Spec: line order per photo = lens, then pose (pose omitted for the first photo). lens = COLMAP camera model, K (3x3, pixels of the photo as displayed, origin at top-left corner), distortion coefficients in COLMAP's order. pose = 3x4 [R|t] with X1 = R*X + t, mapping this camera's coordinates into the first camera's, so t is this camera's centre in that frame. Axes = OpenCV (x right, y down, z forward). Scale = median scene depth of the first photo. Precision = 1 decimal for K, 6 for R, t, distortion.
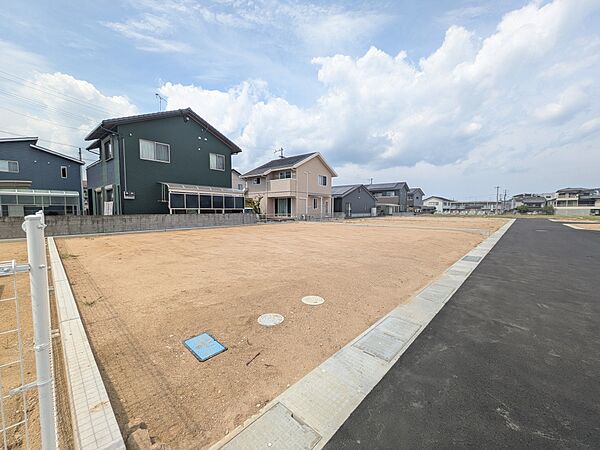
lens RADIAL K [[240.5, 0, 301.9], [0, 240.5, 225.1], [0, 0, 1]] dist [0.002318, 0.000235]
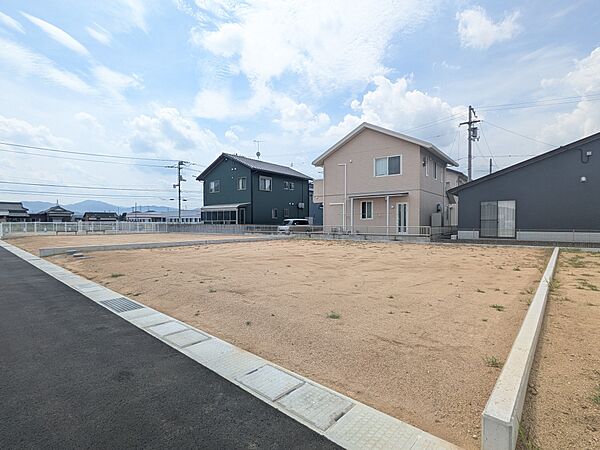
lens RADIAL K [[303.3, 0, 299.9], [0, 303.3, 228.5], [0, 0, 1]] dist [-0.001666, -0.000337]
pose [[0.012293, 0.022658, -0.999668, 0.556761], [-0.058454, 0.998050, 0.021902, -0.035804], [0.998214, 0.058166, 0.013593, 0.582152]]
